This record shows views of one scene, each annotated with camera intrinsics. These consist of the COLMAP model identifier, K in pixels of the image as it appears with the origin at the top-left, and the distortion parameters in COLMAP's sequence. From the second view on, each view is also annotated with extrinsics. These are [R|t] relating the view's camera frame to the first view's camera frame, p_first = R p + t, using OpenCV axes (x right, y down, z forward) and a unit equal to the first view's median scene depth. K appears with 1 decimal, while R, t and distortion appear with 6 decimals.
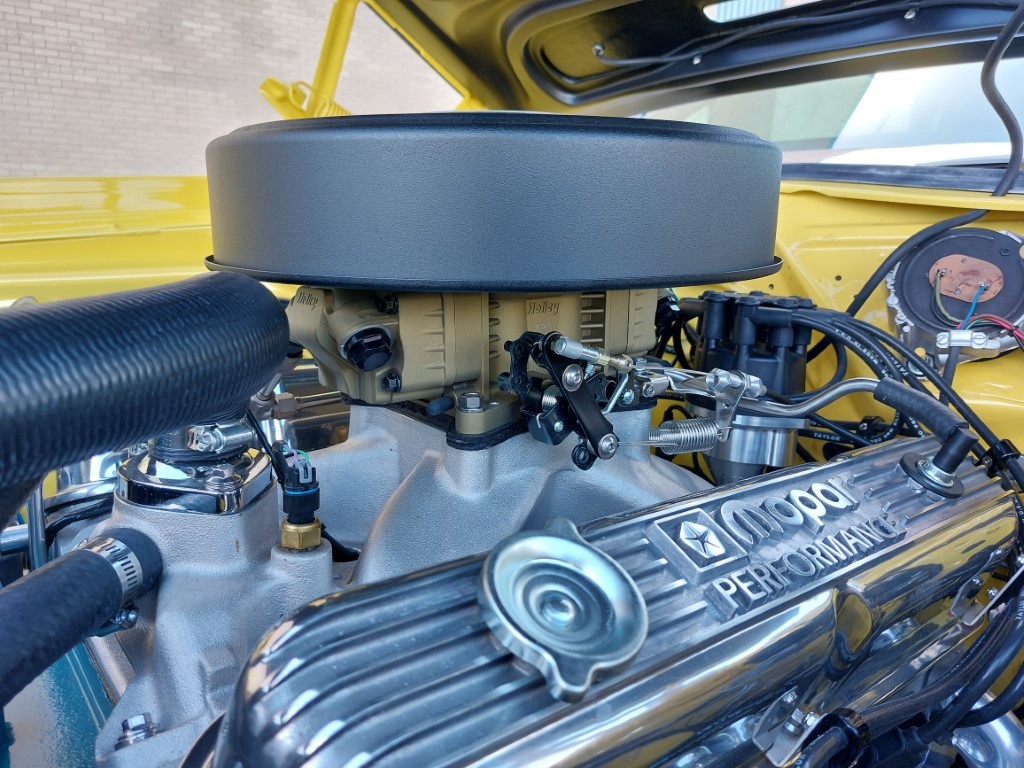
lens RADIAL K [[743.6, 0, 515.7], [0, 743.6, 373.8], [0, 0, 1]] dist [0.051397, -0.045640]
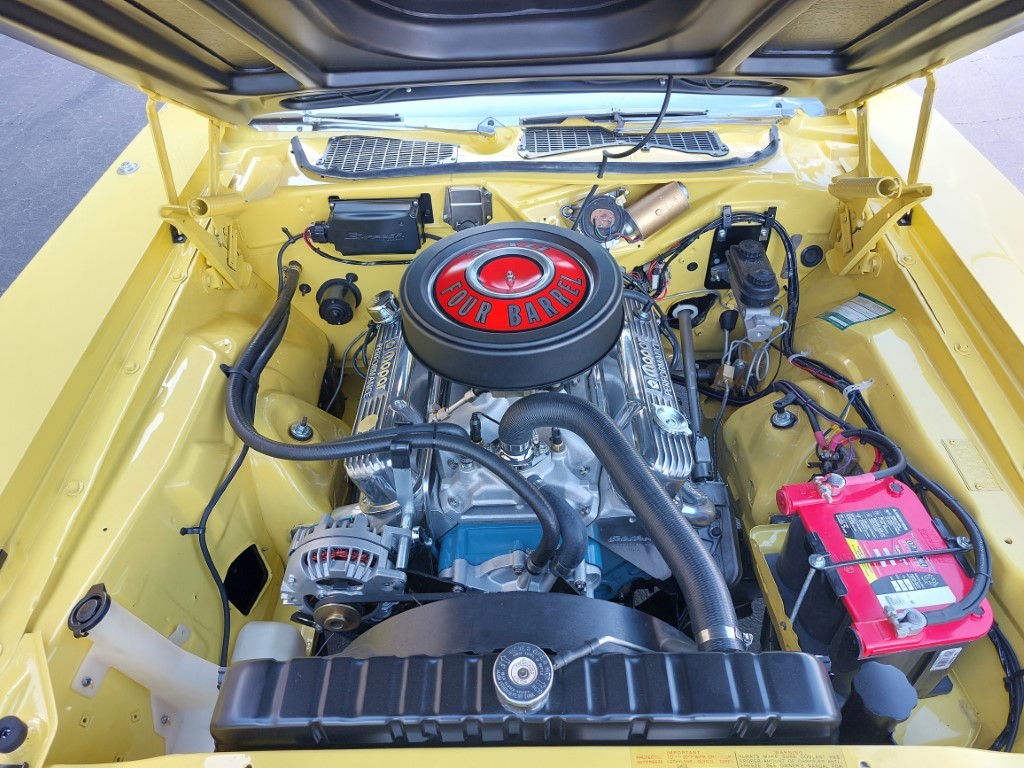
lens RADIAL K [[743.6, 0, 510.8], [0, 743.6, 376.1], [0, 0, 1]] dist [0.051397, -0.045640]
pose [[0.630016, -0.543197, 0.554993, -1.478917], [0.209877, 0.807163, 0.551760, -1.327044], [-0.747684, -0.231137, 0.622530, -0.526791]]
